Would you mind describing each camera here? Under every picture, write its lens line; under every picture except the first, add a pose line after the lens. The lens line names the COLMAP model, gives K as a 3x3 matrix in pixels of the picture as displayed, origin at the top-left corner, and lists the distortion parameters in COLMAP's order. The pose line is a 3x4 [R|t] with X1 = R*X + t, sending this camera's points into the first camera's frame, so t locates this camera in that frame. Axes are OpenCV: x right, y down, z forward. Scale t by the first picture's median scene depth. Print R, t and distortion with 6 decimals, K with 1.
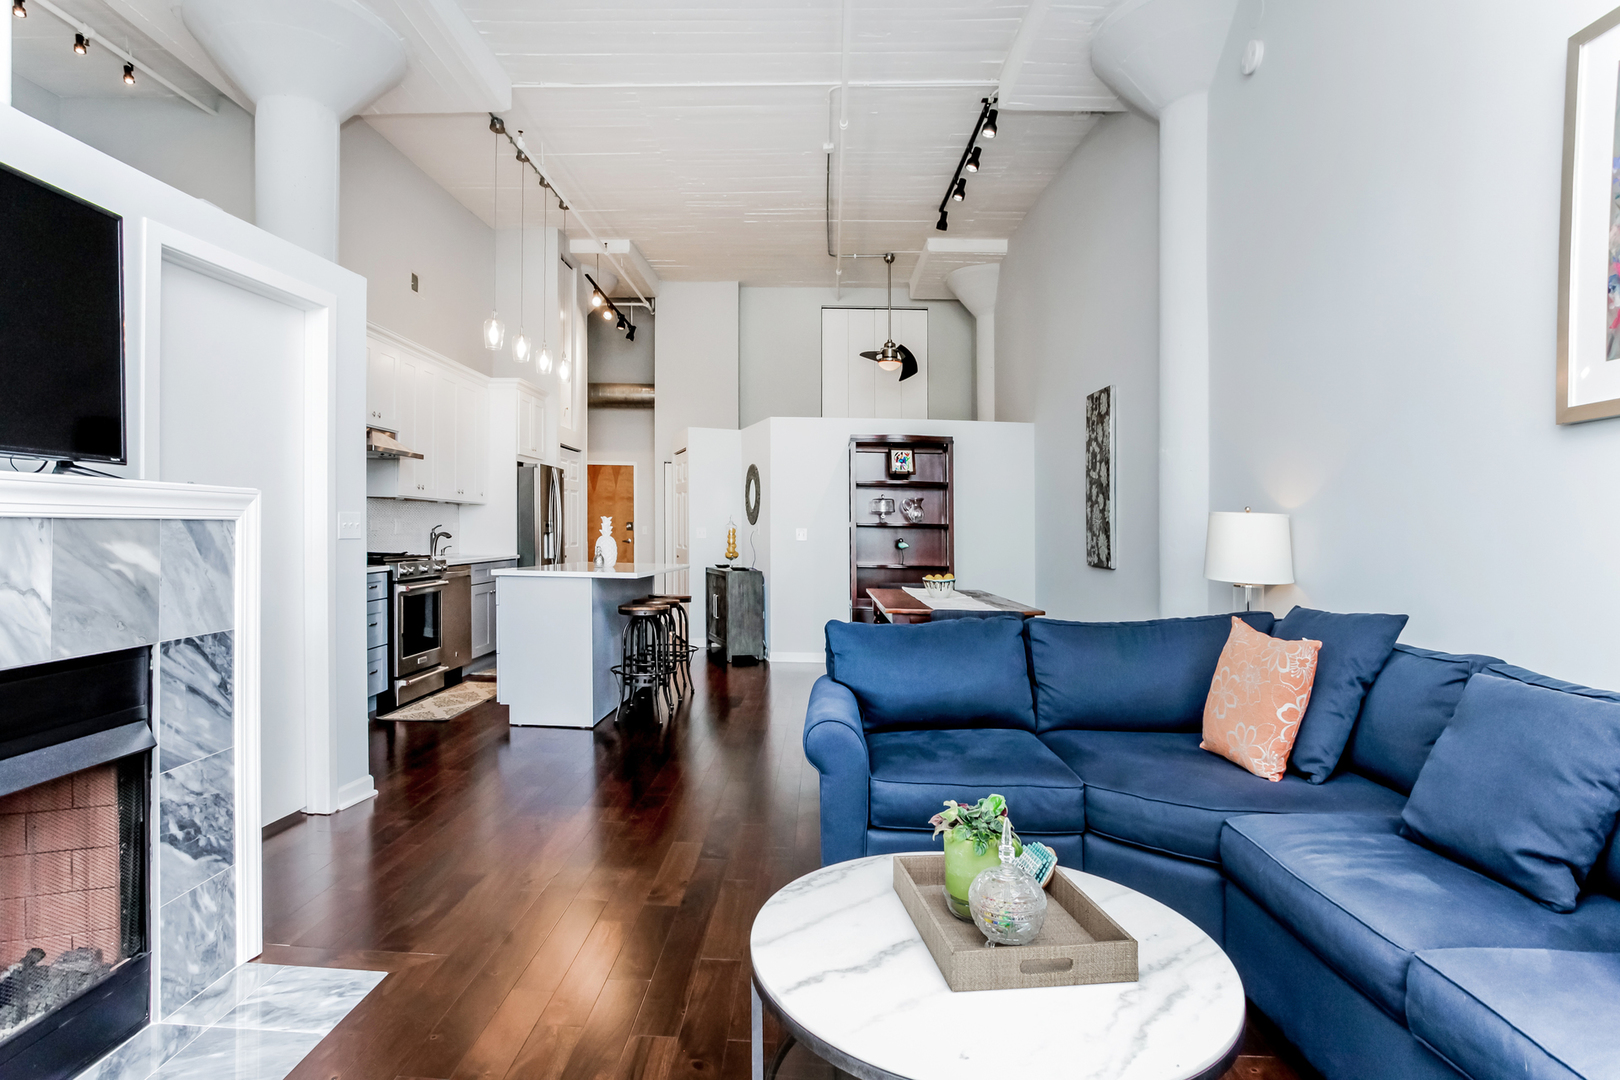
lens RADIAL K [[804.1, 0, 829.9], [0, 804.1, 537.2], [0, 0, 1]] dist [-0.070191, 0.046030]
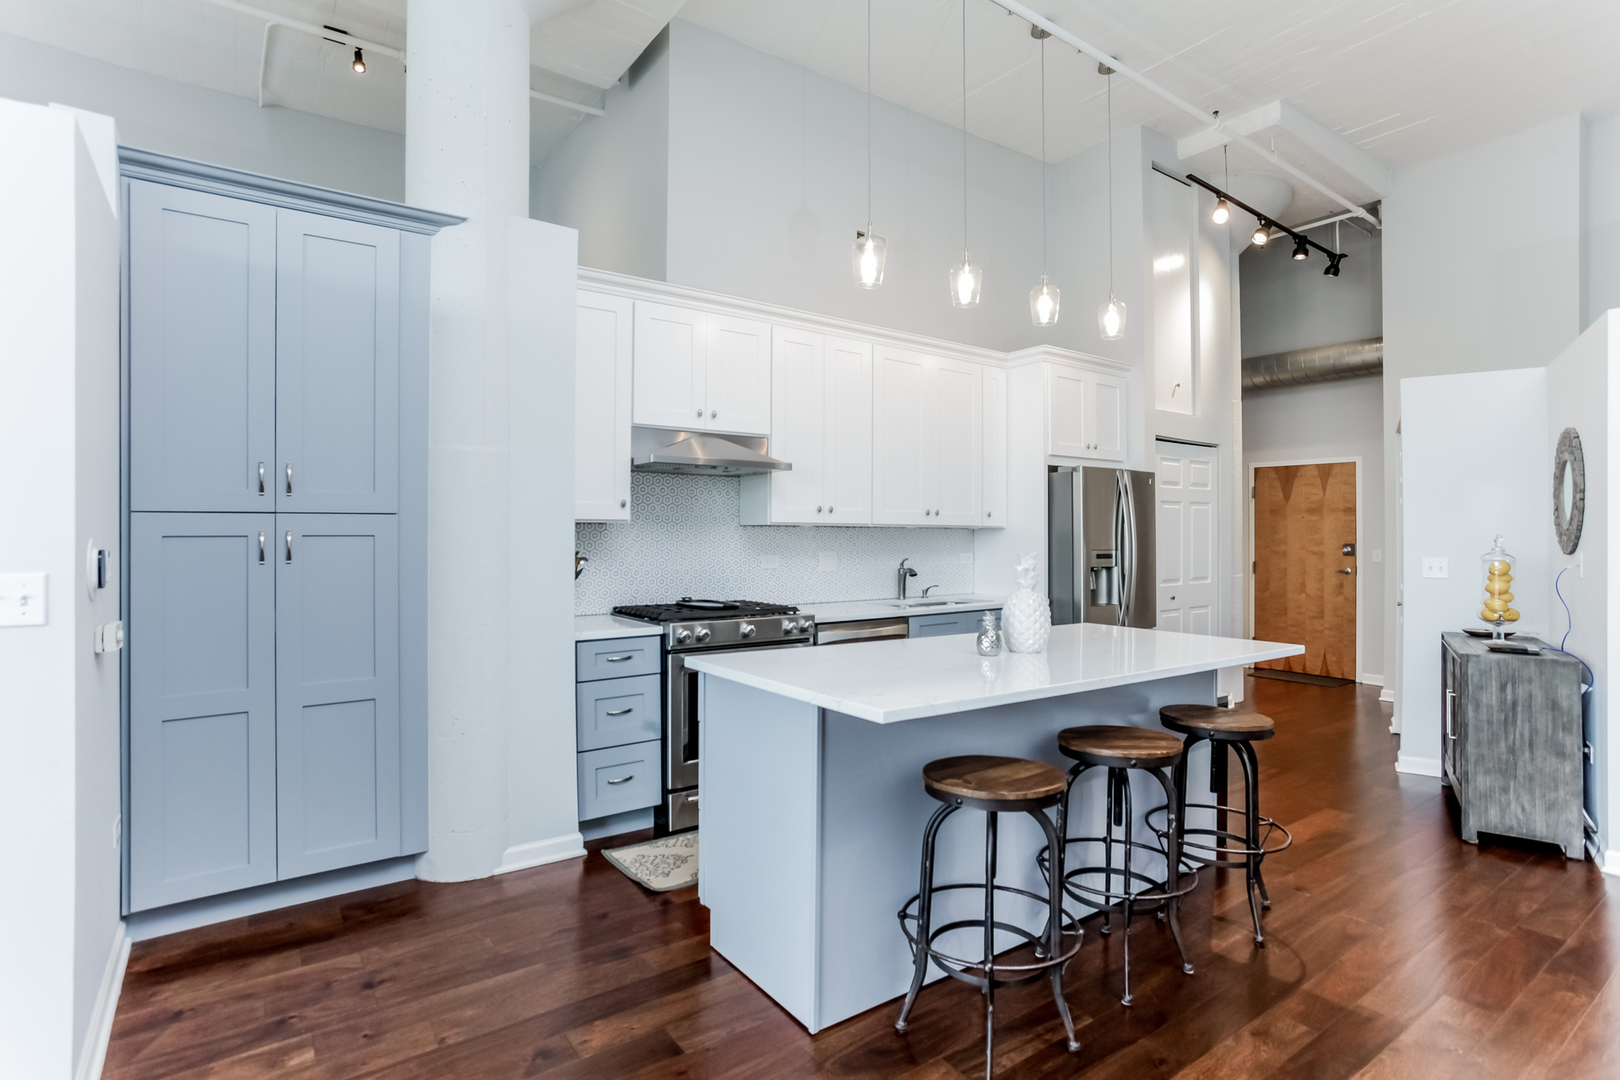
lens RADIAL K [[697.8, 0, 811.1], [0, 697.8, 547.7], [0, 0, 1]] dist [-0.034705, 0.019924]
pose [[0.529749, 0.002353, -0.848151, 0.014047], [-0.006173, 0.999980, -0.001081, -0.016918], [0.848132, 0.005809, 0.529753, 0.406346]]
